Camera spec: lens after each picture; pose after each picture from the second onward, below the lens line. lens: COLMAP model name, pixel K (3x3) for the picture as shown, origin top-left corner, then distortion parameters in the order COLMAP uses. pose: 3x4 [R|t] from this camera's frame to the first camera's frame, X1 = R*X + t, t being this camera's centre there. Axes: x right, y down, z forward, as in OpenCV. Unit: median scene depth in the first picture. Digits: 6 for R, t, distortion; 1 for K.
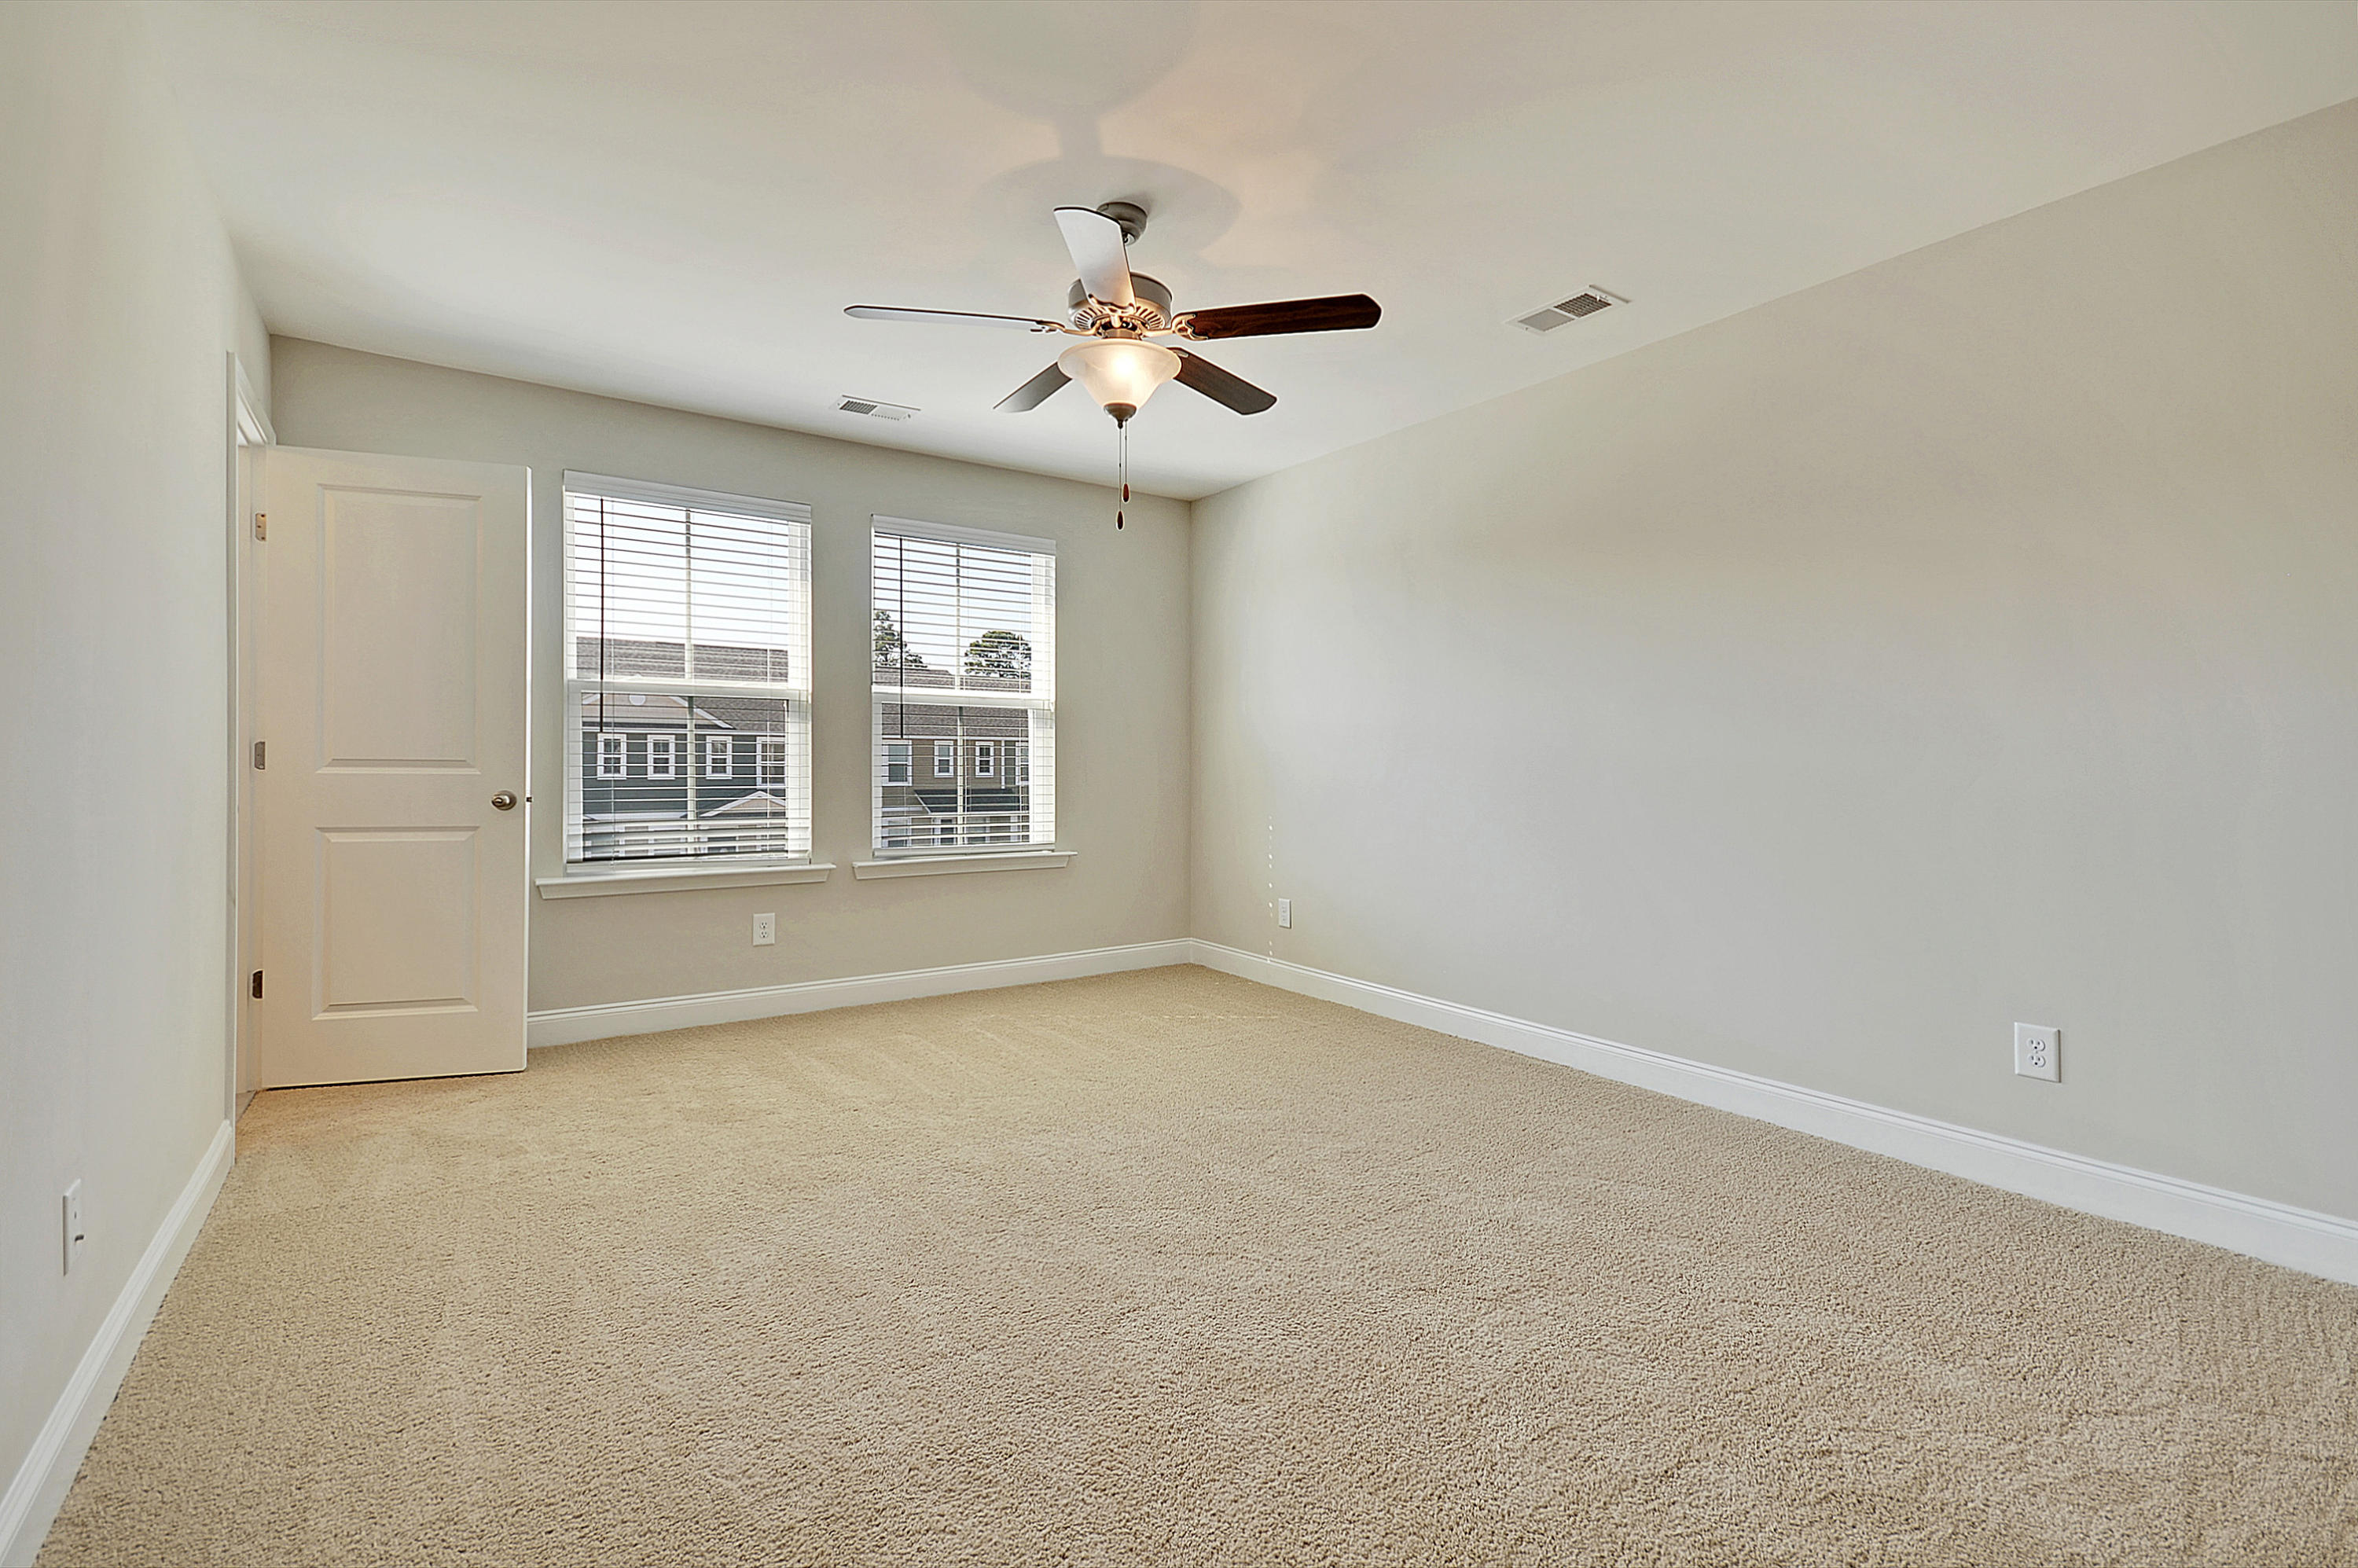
lens RADIAL K [[1049.7, 0, 1188.3], [0, 1049.7, 768.3], [0, 0, 1]] dist [0.020823, -0.003788]
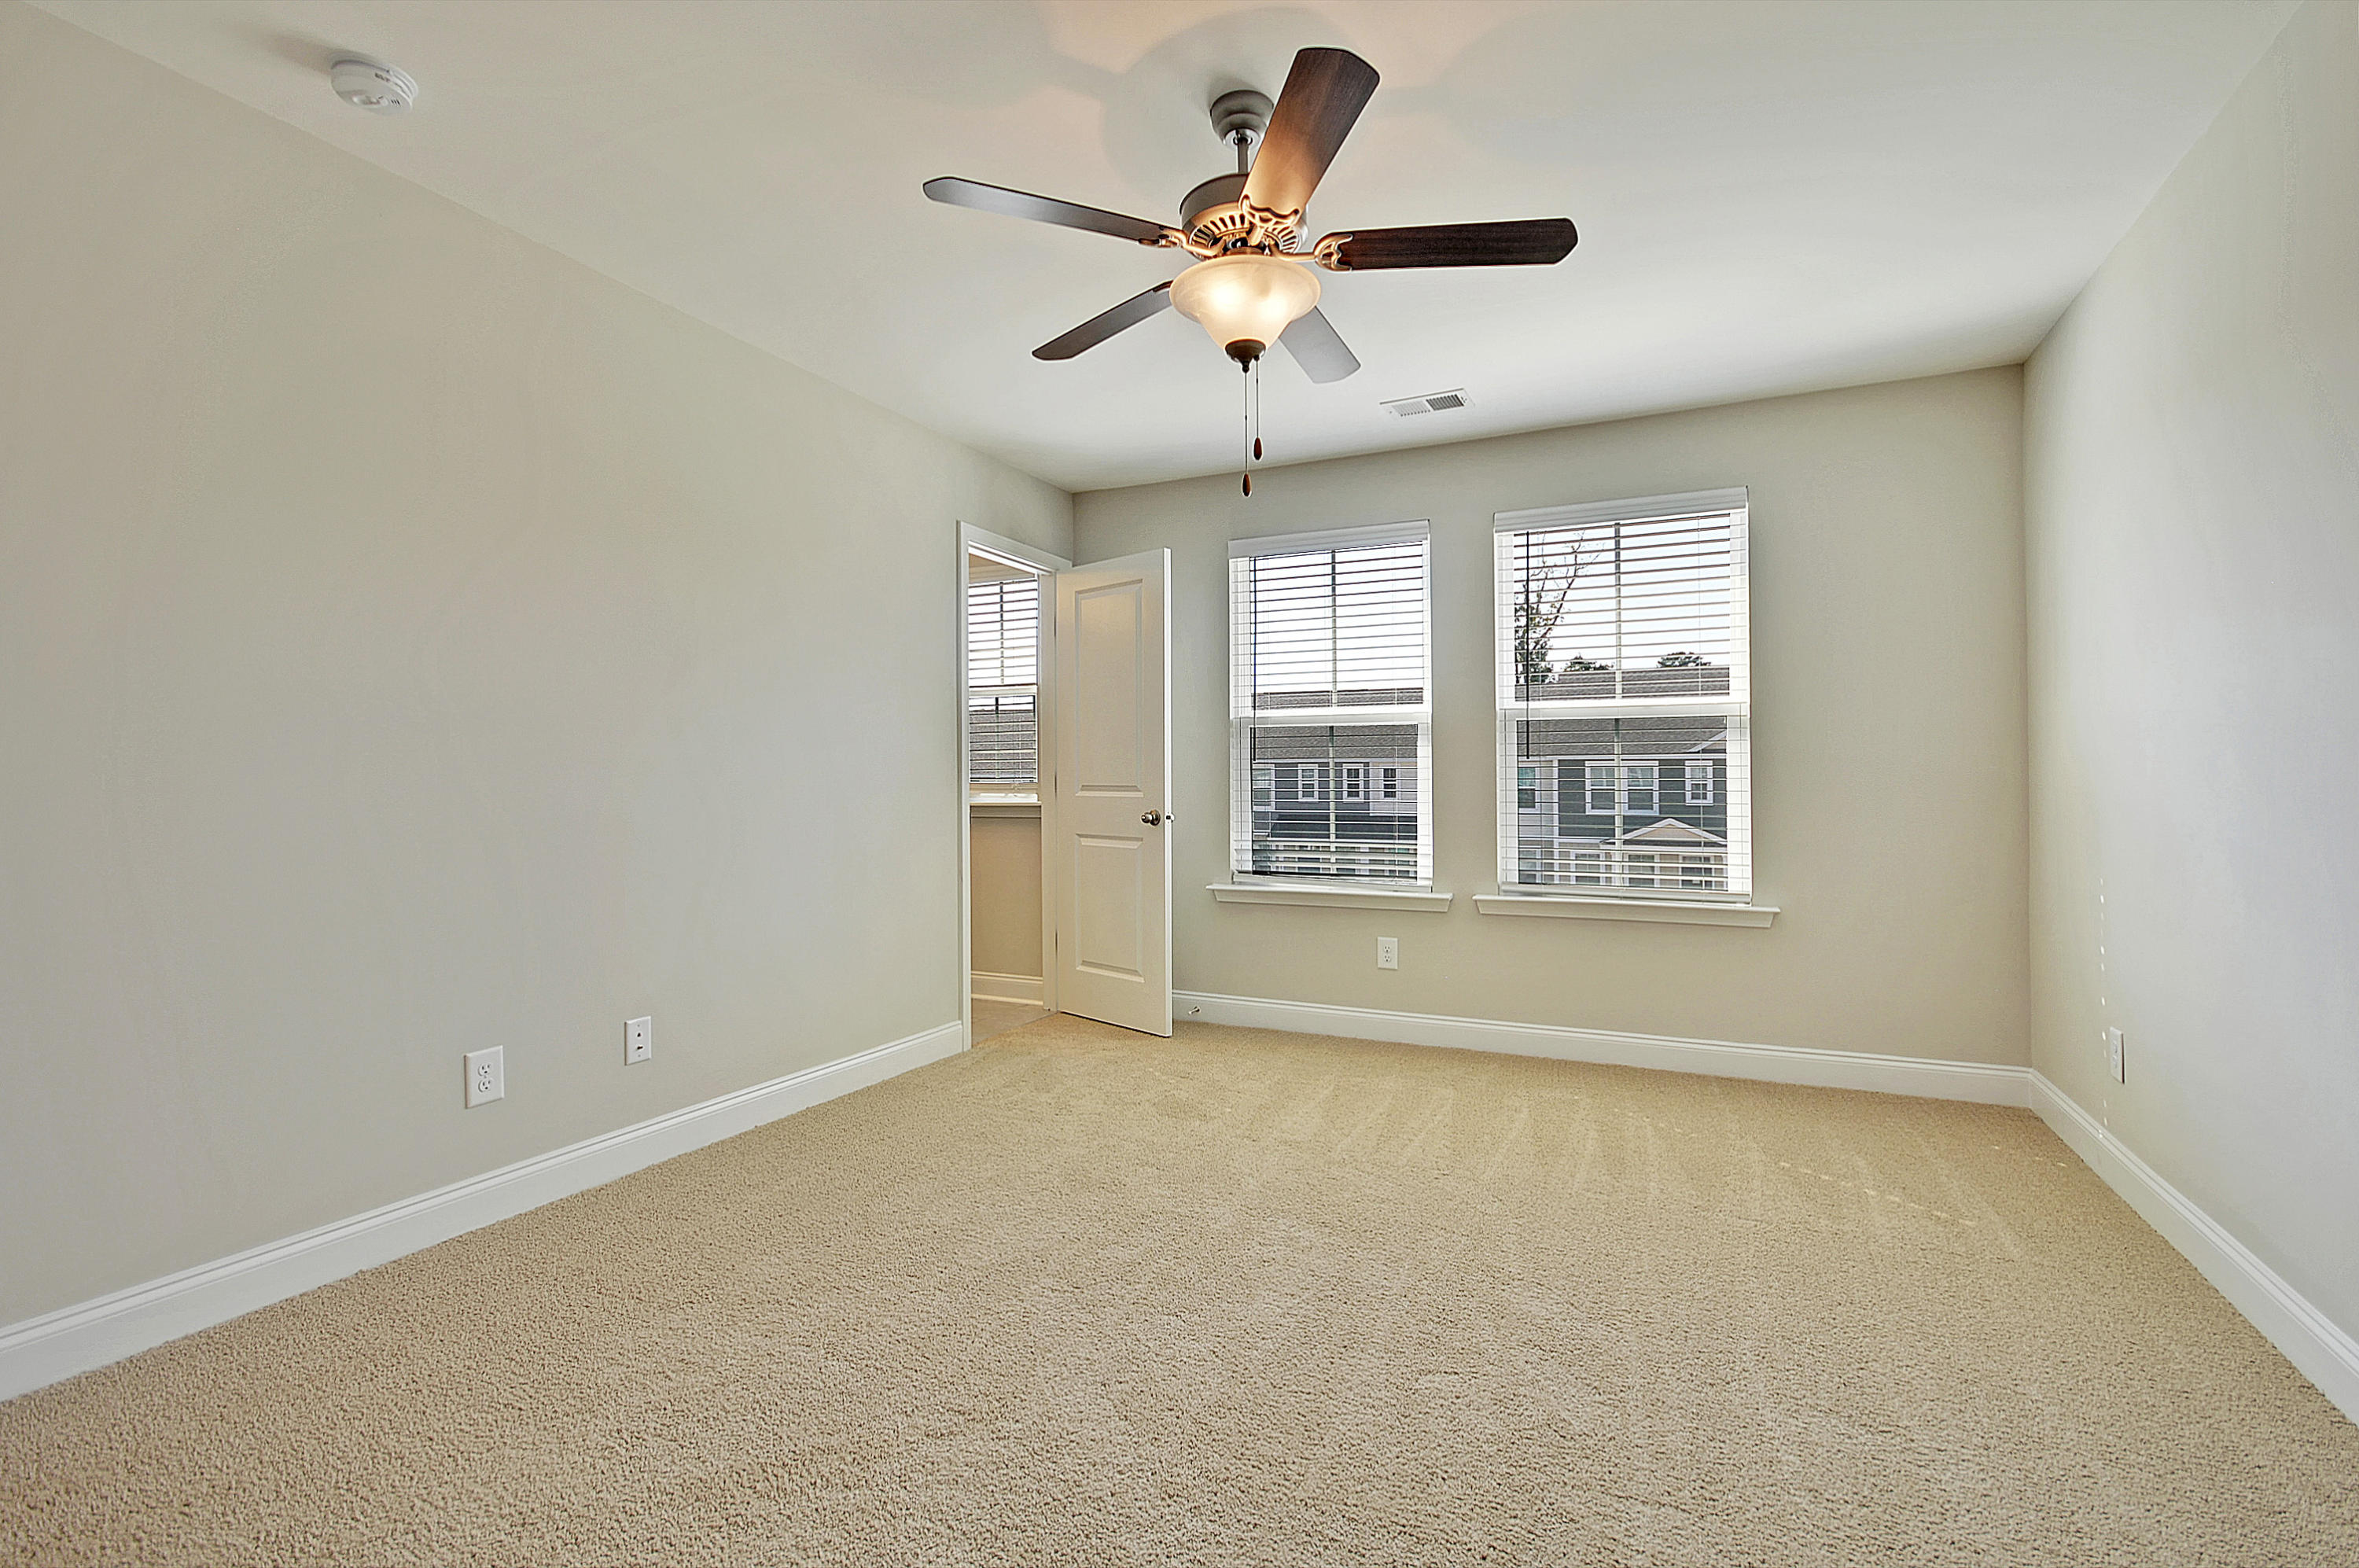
lens RADIAL K [[1050.2, 0, 1180.1], [0, 1050.2, 795.9], [0, 0, 1]] dist [0.020823, -0.003788]
pose [[0.511157, 0.004188, -0.859477, 0.366357], [-0.003209, 0.999990, 0.002964, 0.000454], [0.859482, 0.001243, 0.511165, 0.326966]]
